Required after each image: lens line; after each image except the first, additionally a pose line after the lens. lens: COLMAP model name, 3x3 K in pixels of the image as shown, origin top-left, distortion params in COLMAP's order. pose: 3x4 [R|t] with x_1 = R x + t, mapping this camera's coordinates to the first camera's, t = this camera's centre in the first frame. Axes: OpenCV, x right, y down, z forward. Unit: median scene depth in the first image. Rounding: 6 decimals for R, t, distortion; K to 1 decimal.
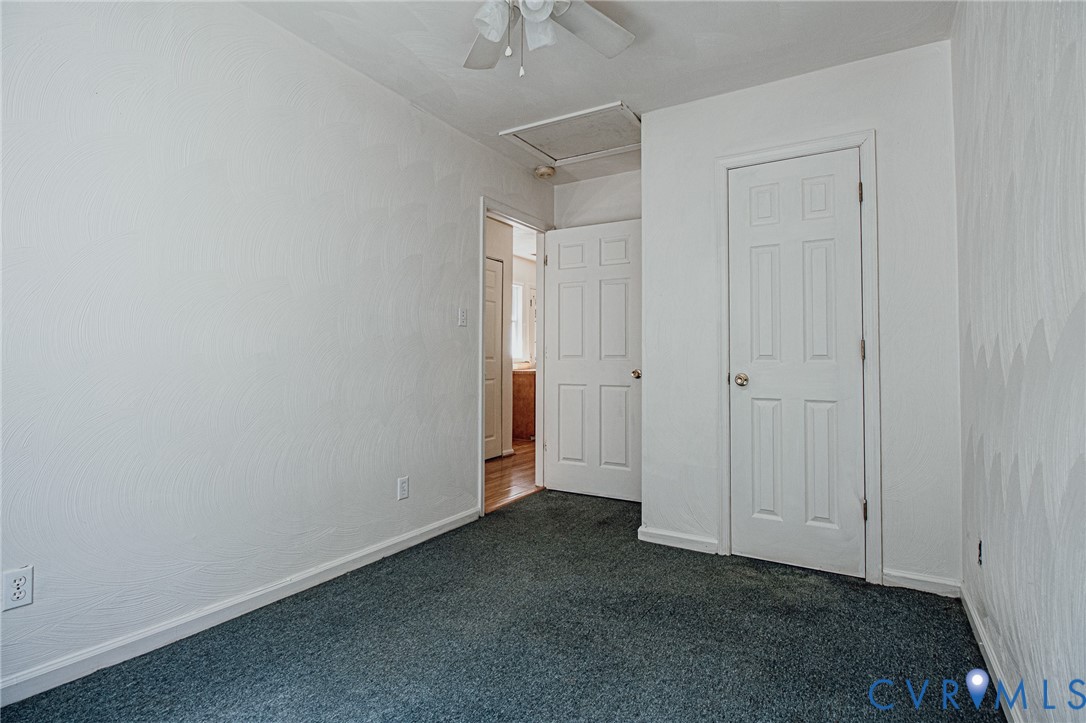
lens RADIAL K [[516.3, 0, 547.8], [0, 516.3, 344.1], [0, 0, 1]] dist [0.005727, -0.014488]
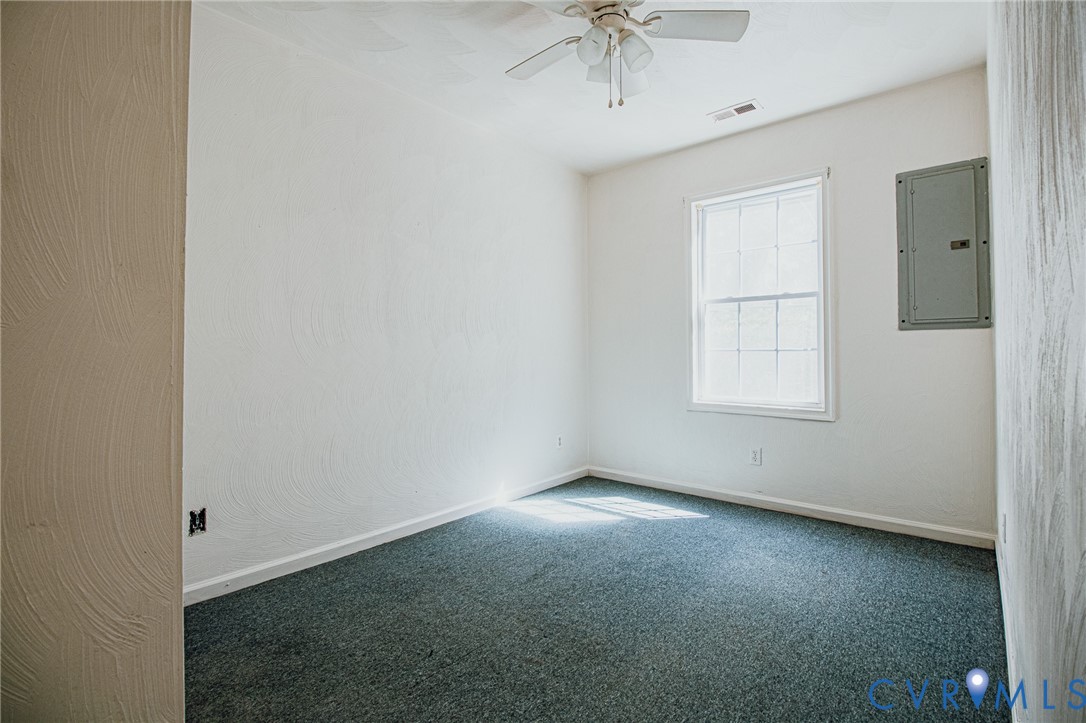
lens RADIAL K [[516.3, 0, 547.8], [0, 516.3, 344.1], [0, 0, 1]] dist [0.005727, -0.014488]
pose [[-0.986839, 0.002287, 0.161687, -0.067904], [-0.005416, 0.998871, -0.047186, 0.053206], [-0.161613, -0.047441, -0.985713, 1.518610]]
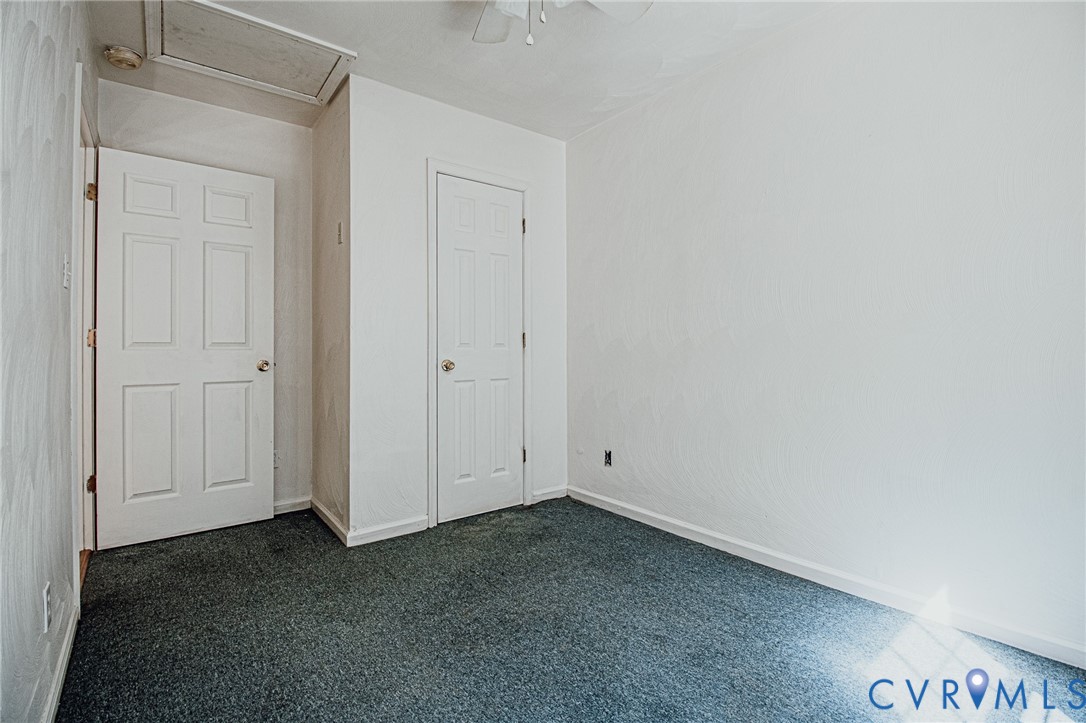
lens RADIAL K [[506.3, 0, 544.1], [0, 506.3, 345.2], [0, 0, 1]] dist [0.000550, -0.014357]
pose [[0.369333, 0.002724, 0.929293, -0.628374], [-0.023952, 0.999691, 0.006589, 0.013784], [-0.928988, -0.024692, 0.369284, 0.440898]]
